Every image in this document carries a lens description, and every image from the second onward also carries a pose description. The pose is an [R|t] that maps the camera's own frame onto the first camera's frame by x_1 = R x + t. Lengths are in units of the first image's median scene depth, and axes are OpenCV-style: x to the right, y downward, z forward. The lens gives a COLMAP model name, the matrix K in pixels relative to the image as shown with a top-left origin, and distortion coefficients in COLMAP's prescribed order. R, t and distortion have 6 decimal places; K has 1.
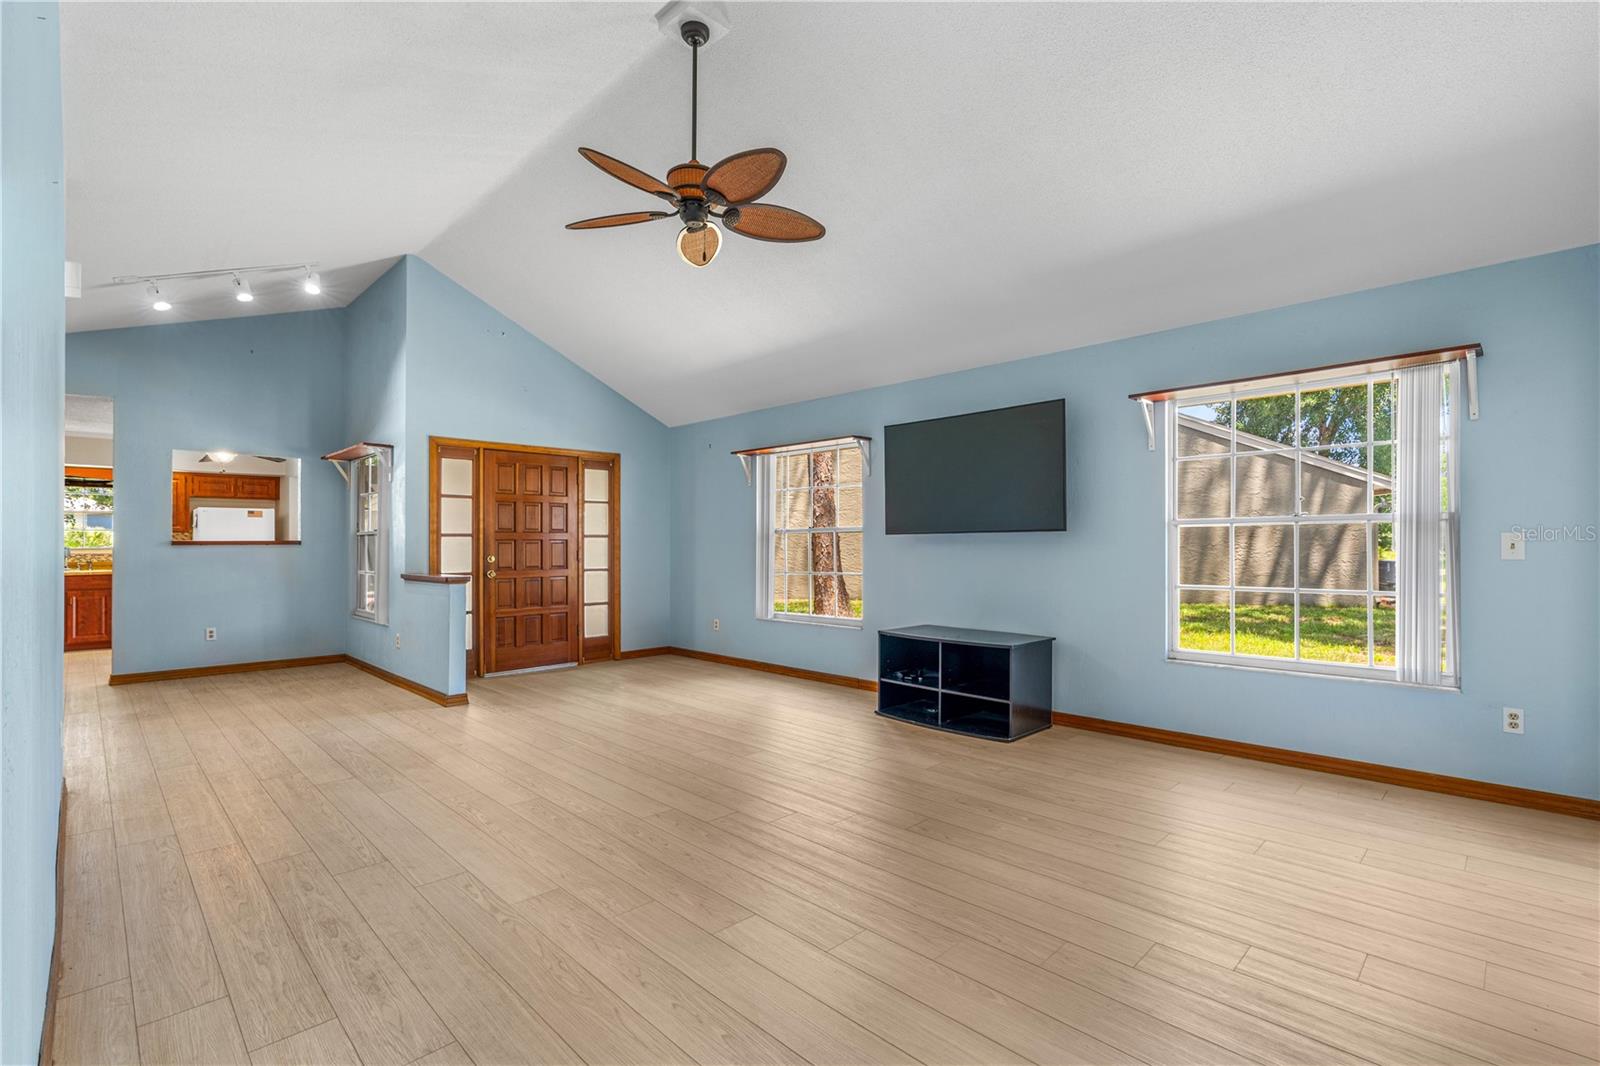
lens RADIAL K [[729.3, 0, 808.6], [0, 729.3, 540.9], [0, 0, 1]] dist [-0.007756, 0.003214]
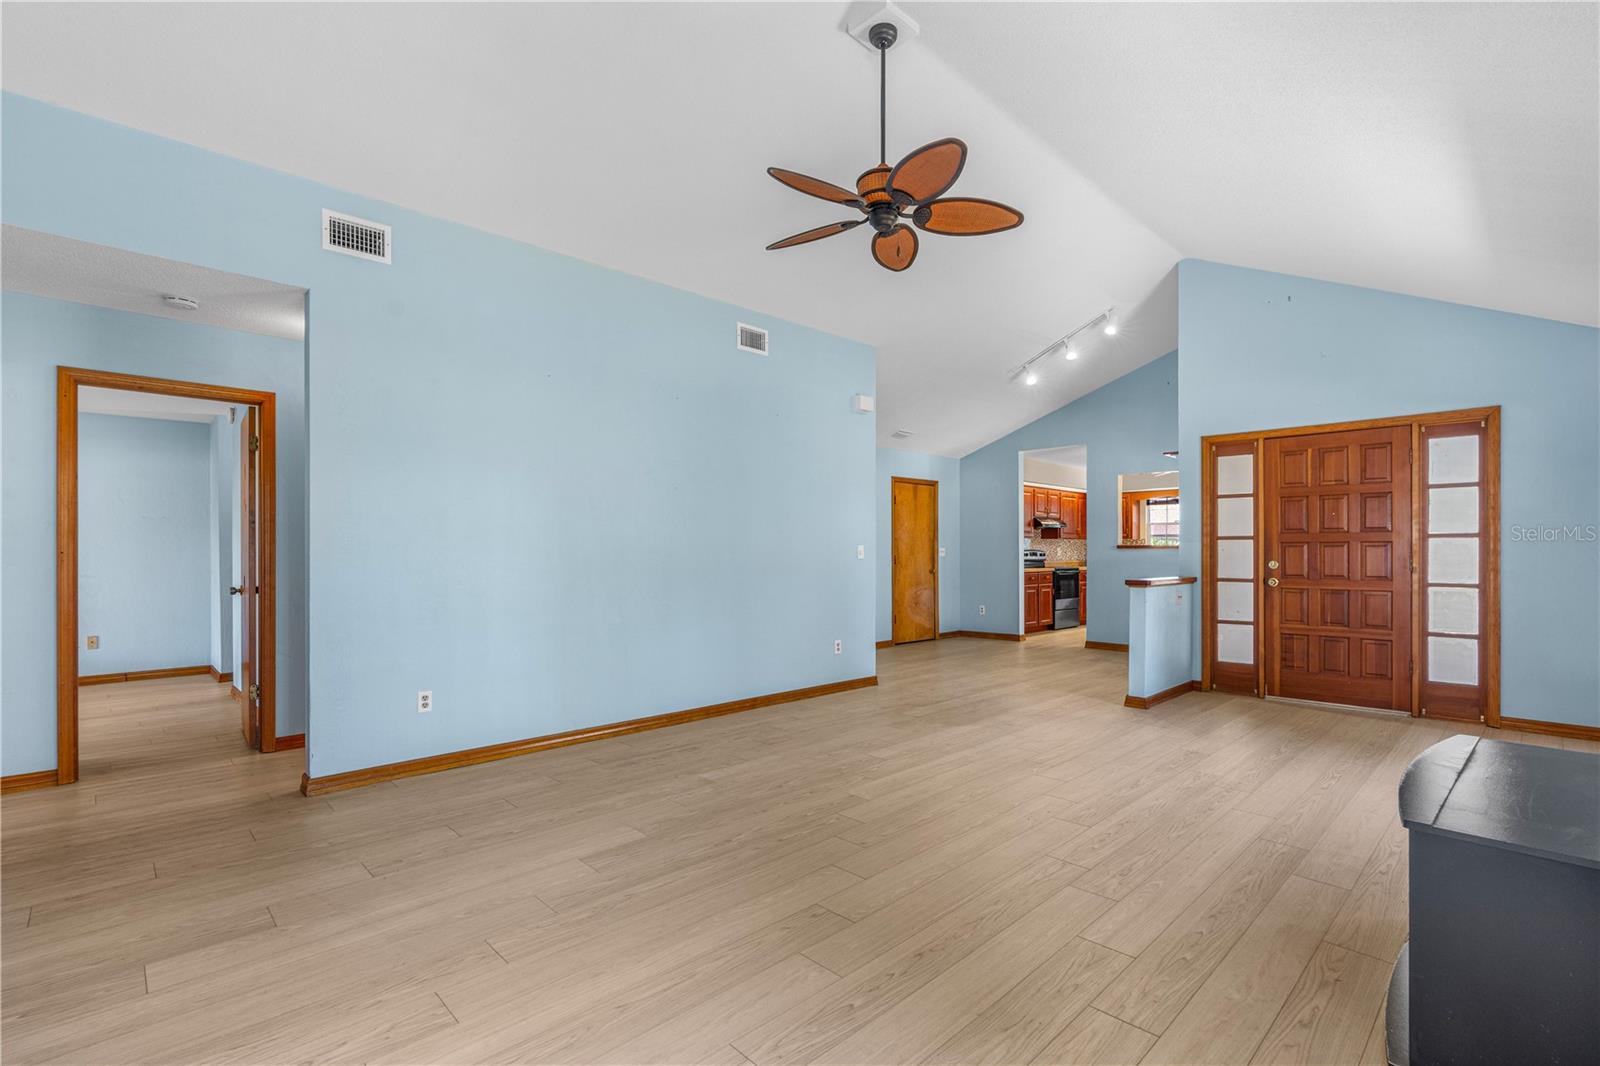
lens RADIAL K [[729.3, 0, 826.4], [0, 729.3, 554.7], [0, 0, 1]] dist [-0.007756, 0.003214]
pose [[0.000332, 0.009281, -0.999957, 0.483771], [0.006296, 0.999937, 0.009282, 0.001864], [0.999980, -0.006299, 0.000273, 0.527285]]
